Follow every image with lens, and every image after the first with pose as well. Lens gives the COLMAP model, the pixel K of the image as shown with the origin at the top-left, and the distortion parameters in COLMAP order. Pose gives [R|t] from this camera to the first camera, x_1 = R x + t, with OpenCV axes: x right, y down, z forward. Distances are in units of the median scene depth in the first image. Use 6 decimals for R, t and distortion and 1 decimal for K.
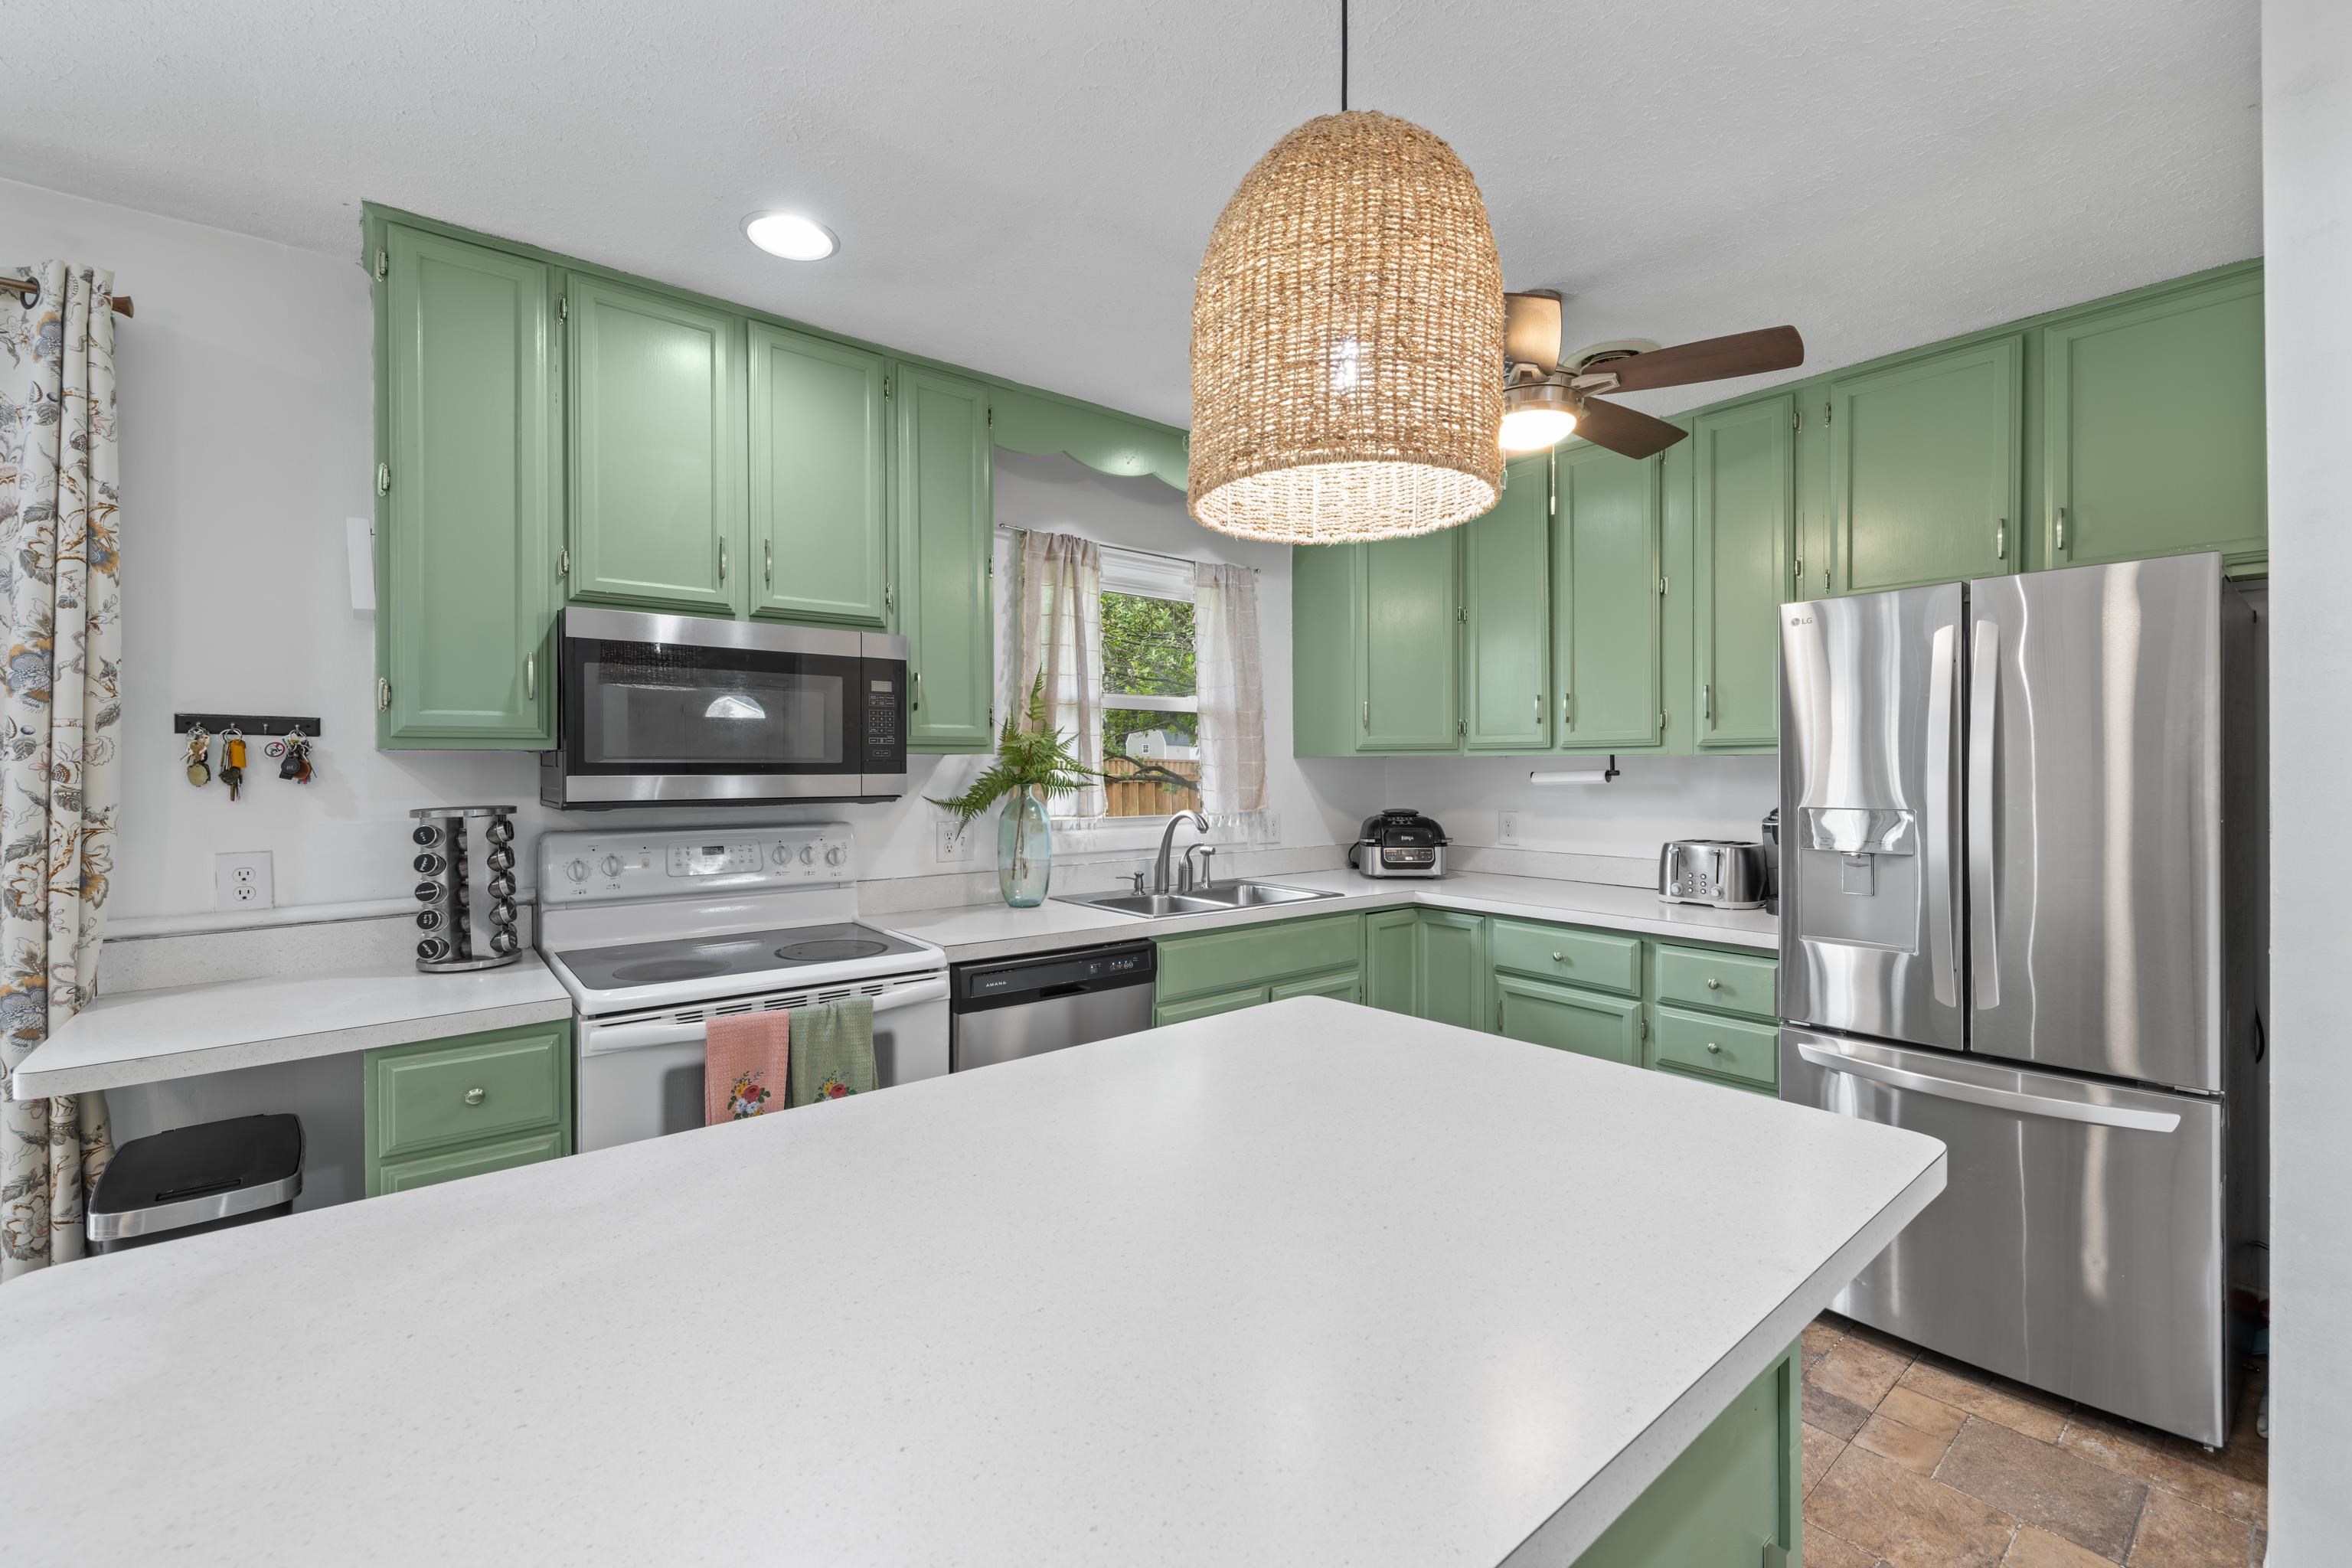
lens RADIAL K [[988.0, 0, 1177.1], [0, 988.0, 770.7], [0, 0, 1]] dist [-0.000617, 0.000657]
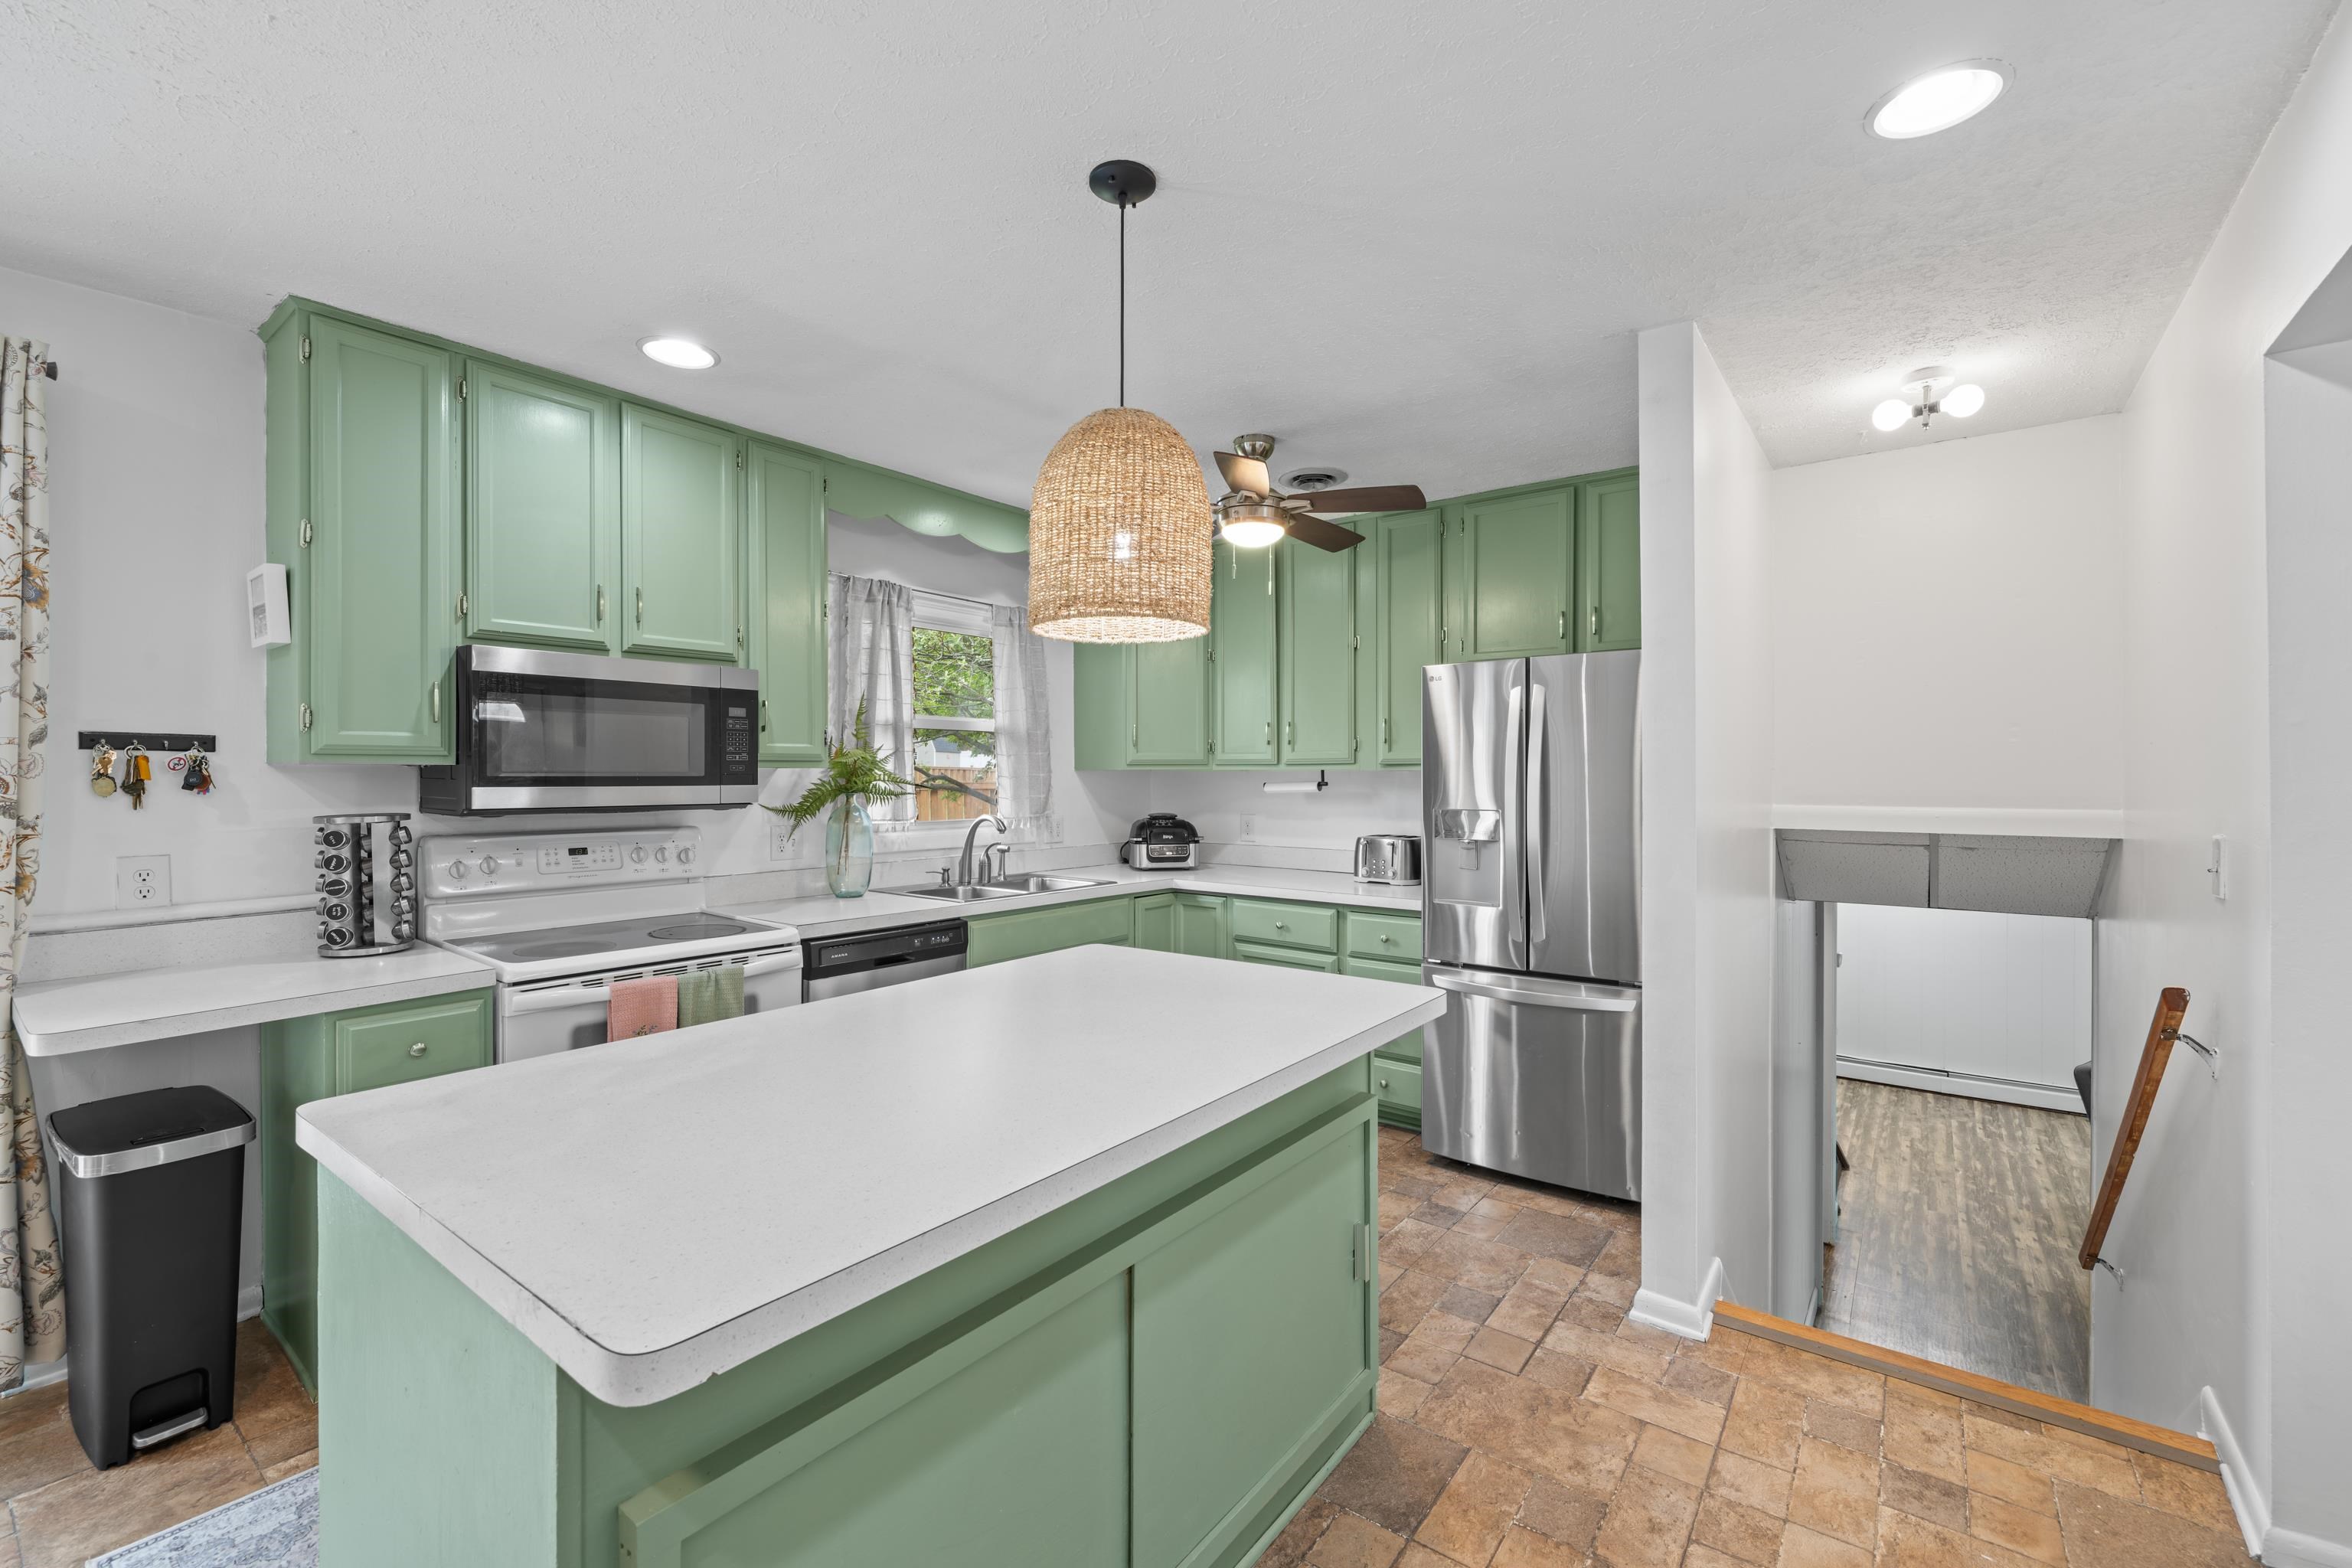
lens RADIAL K [[988.0, 0, 1177.2], [0, 988.0, 777.7], [0, 0, 1]] dist [-0.000617, 0.000657]
pose [[0.973396, 0.002062, 0.229118, -0.061607], [-0.001900, 0.999998, -0.000927, -0.006499], [-0.229120, 0.000467, 0.973398, -0.329619]]
